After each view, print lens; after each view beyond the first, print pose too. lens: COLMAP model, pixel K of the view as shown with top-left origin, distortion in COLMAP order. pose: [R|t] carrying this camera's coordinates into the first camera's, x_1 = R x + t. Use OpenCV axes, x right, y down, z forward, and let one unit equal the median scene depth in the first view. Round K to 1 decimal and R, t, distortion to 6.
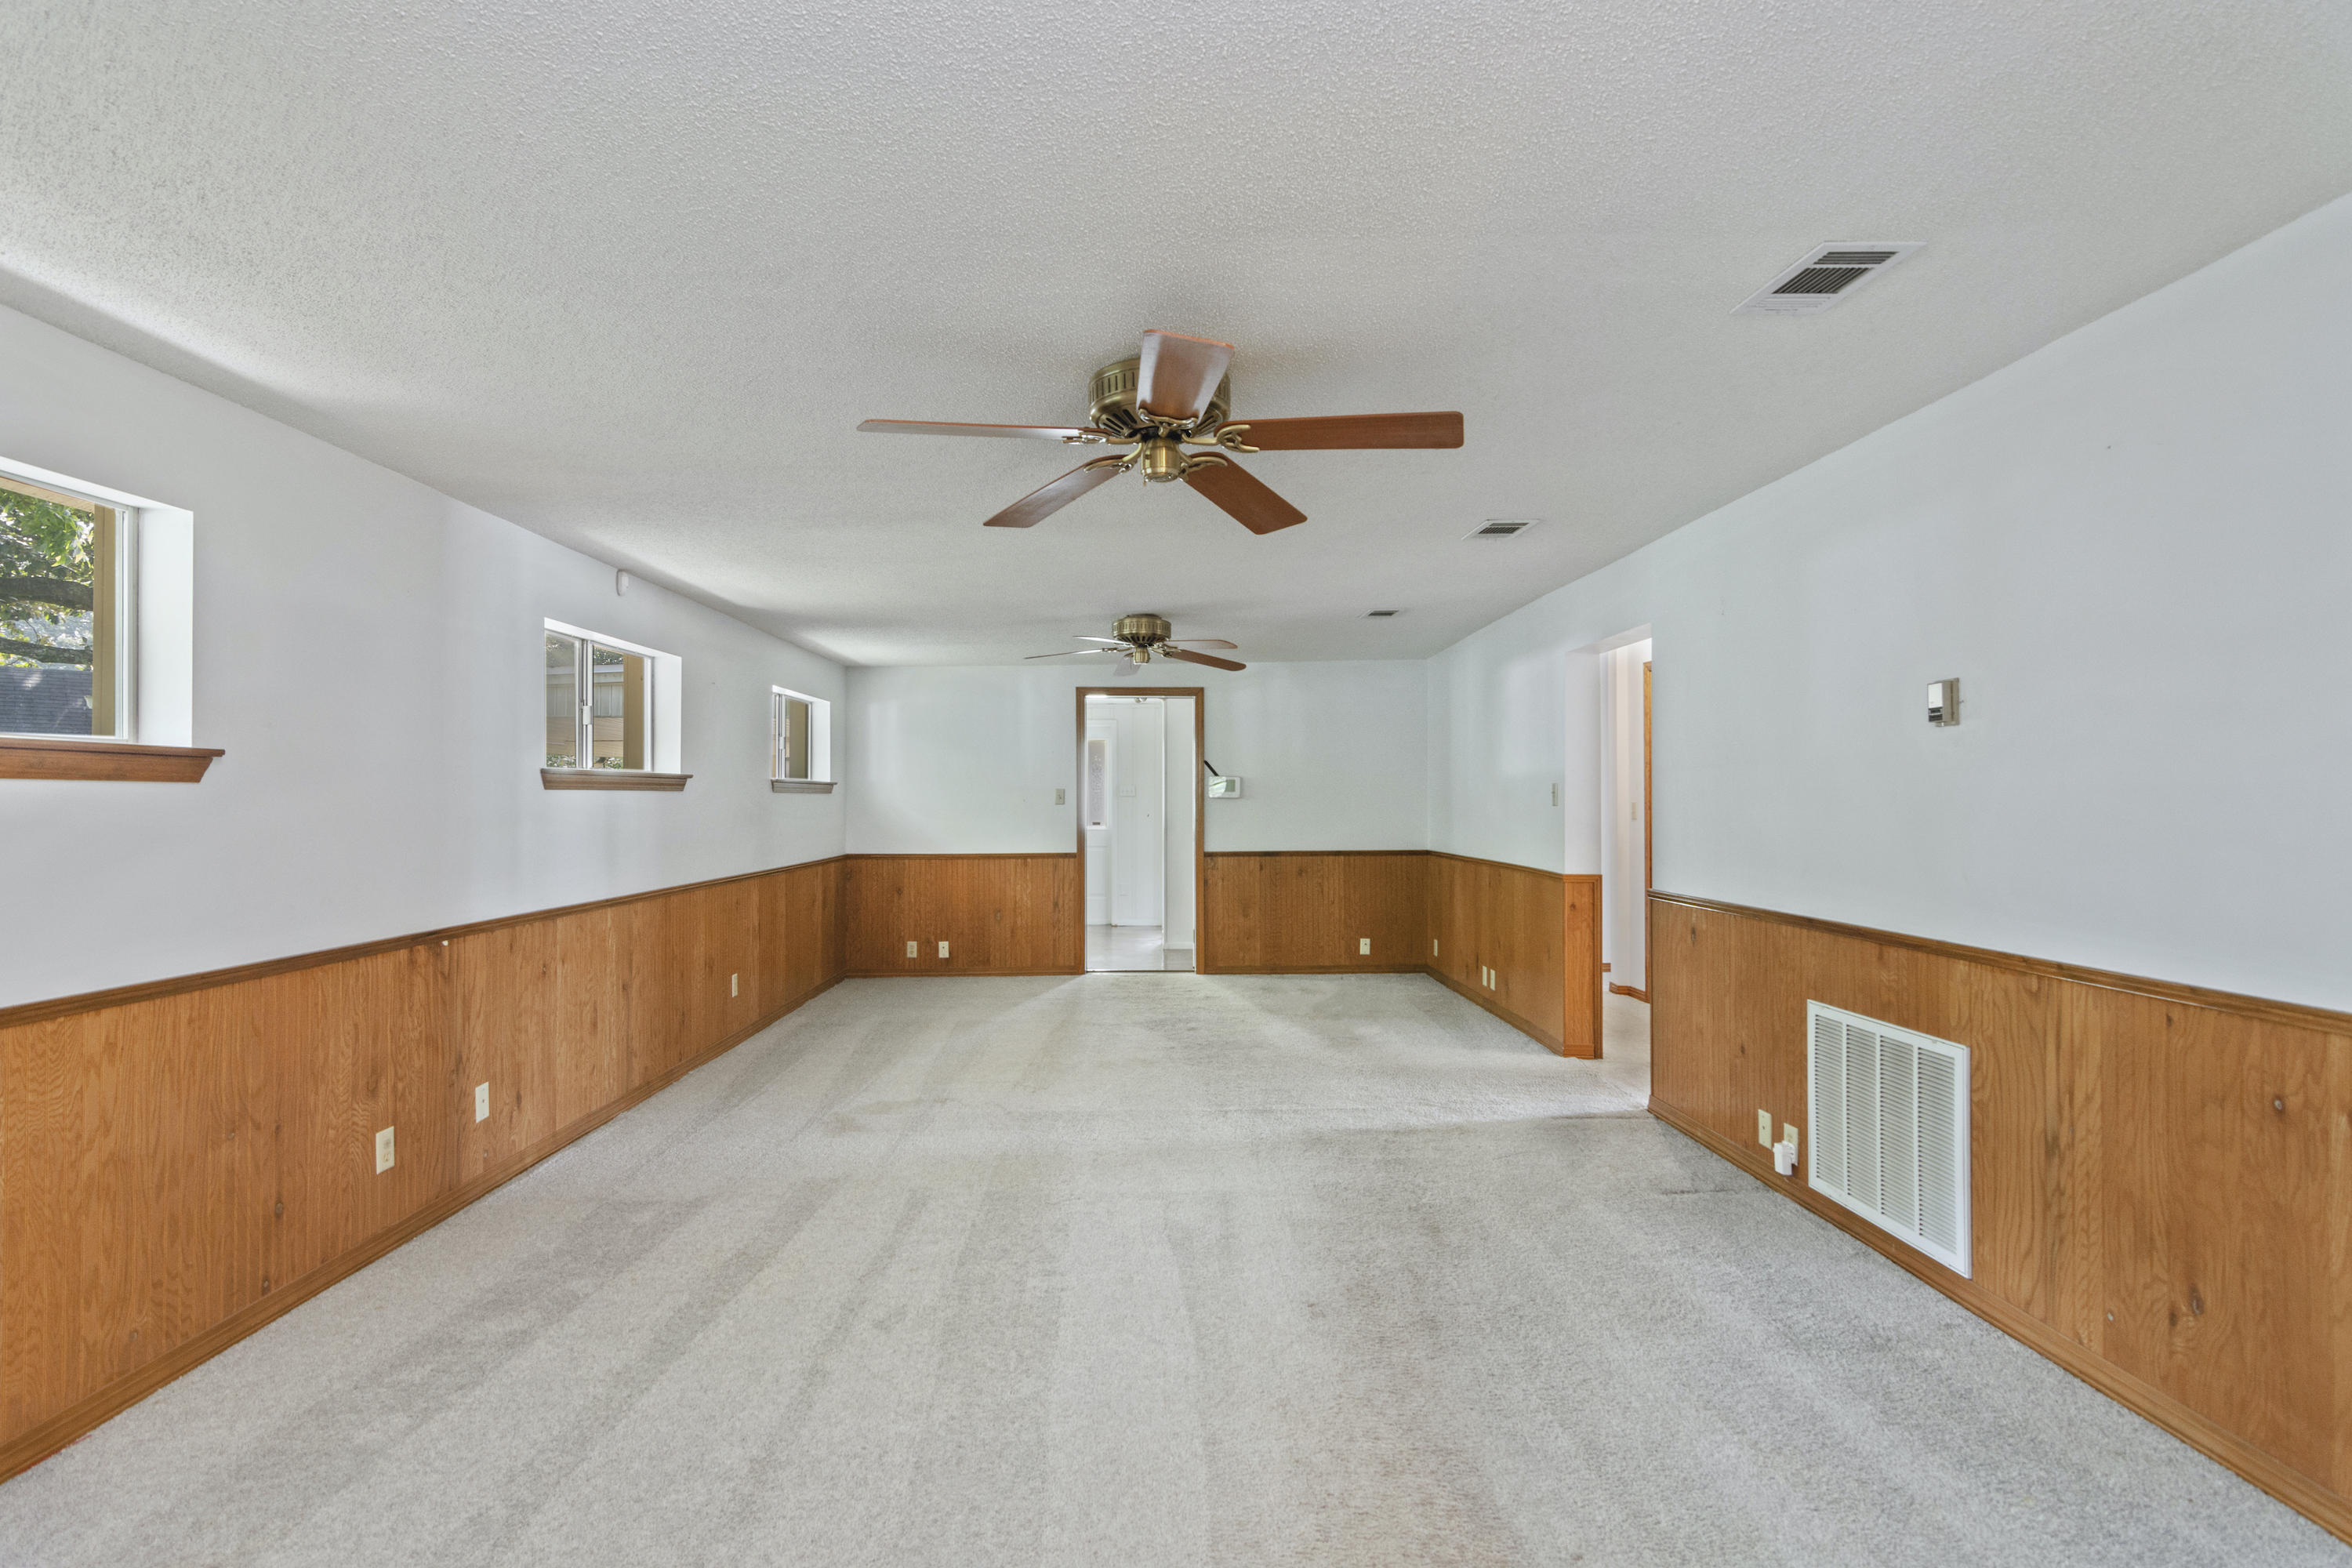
lens RADIAL K [[1139.2, 0, 1176.3], [0, 1139.2, 790.1], [0, 0, 1]] dist [-0.004765, -0.001065]
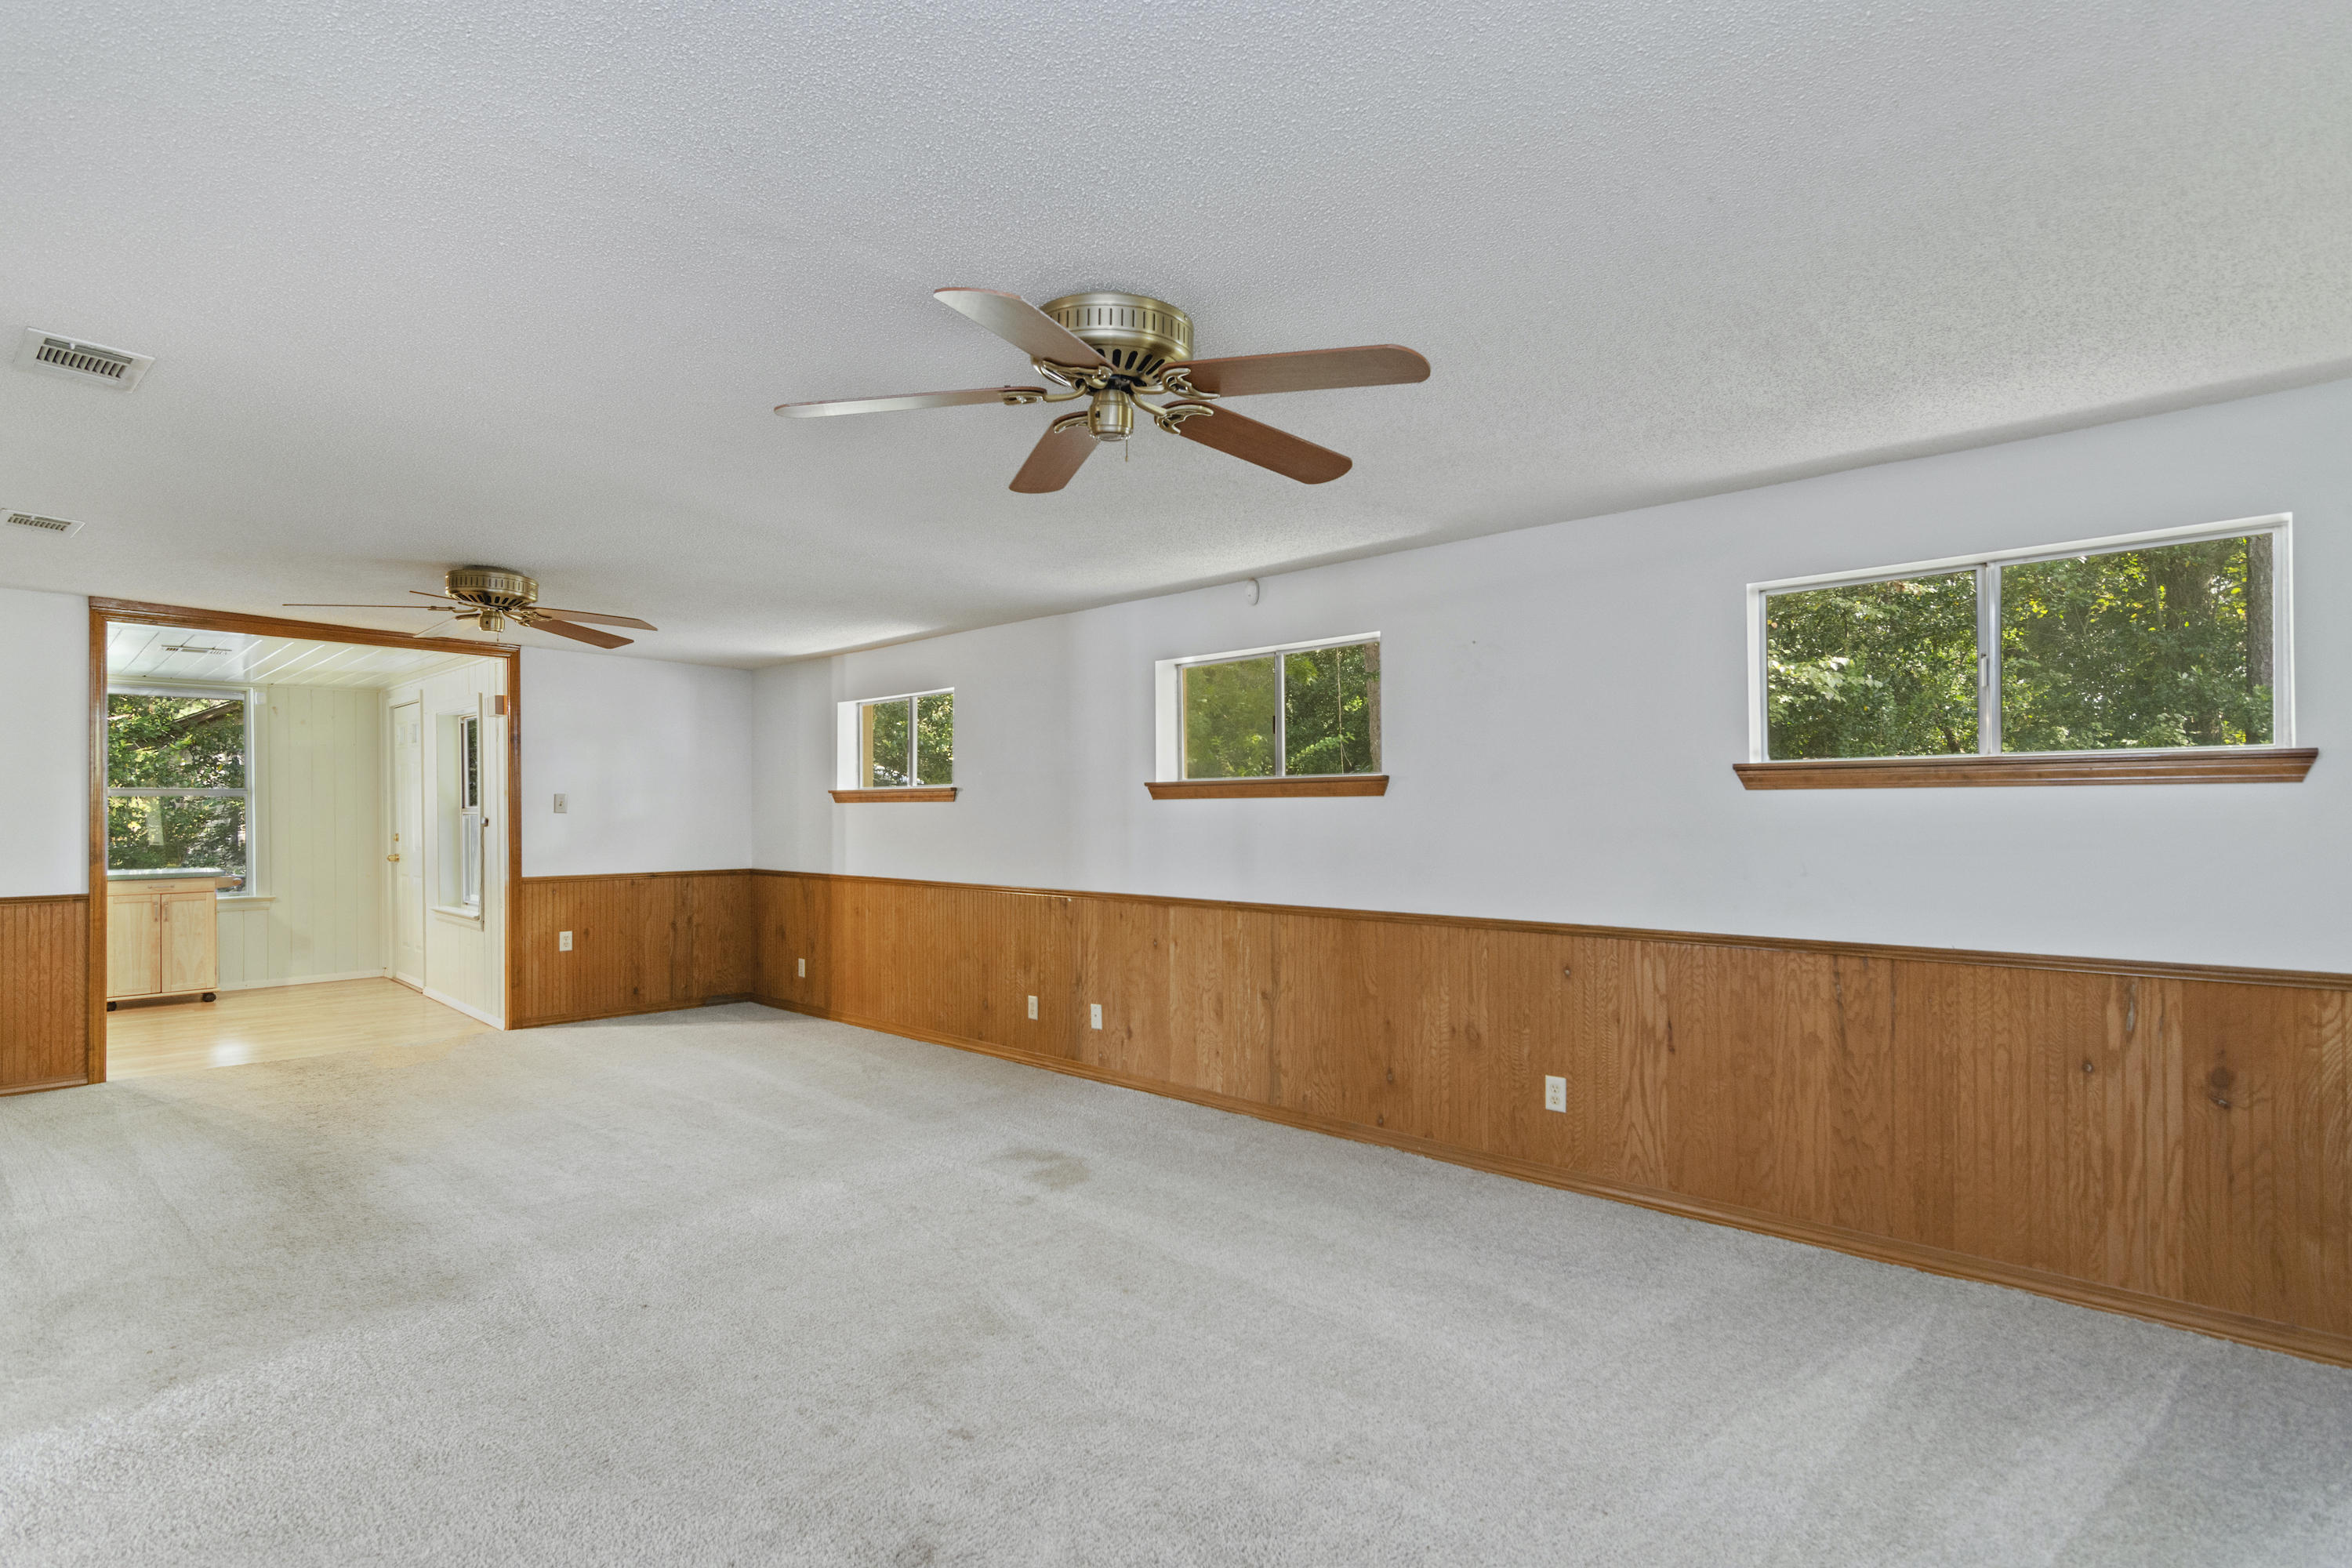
lens RADIAL K [[1139.2, 0, 1176.7], [0, 1139.2, 791.2], [0, 0, 1]] dist [-0.004765, -0.001065]
pose [[-0.690932, -0.014884, -0.722766, 0.382916], [0.002272, 0.999738, -0.022760, 0.018501], [0.722916, -0.017368, -0.690718, 2.098891]]
